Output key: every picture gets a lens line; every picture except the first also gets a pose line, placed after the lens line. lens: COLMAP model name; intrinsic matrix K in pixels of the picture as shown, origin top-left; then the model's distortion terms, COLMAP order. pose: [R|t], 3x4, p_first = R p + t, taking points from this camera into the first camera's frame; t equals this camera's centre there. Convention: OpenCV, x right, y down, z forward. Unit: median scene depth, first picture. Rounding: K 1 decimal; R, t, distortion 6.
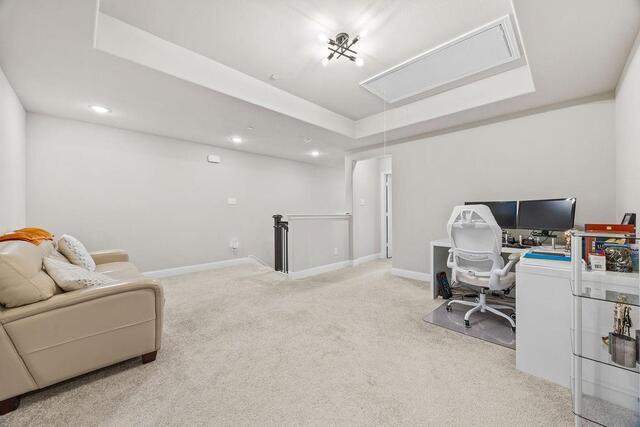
lens RADIAL K [[244.6, 0, 319.8], [0, 244.6, 214.0], [0, 0, 1]] dist [0.000144, 0.000009]
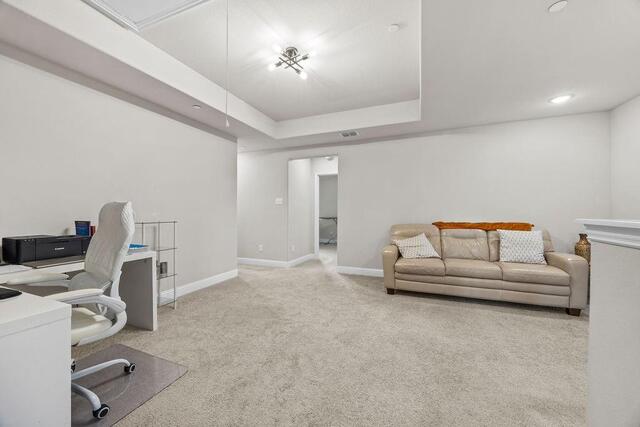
lens RADIAL K [[244.6, 0, 320.2], [0, 244.6, 212.3], [0, 0, 1]] dist [0.000144, 0.000009]
pose [[0.919968, -0.000196, 0.391993, -0.211844], [-0.001568, 0.999990, 0.004182, -0.001209], [-0.391990, -0.004462, 0.919959, -0.062037]]
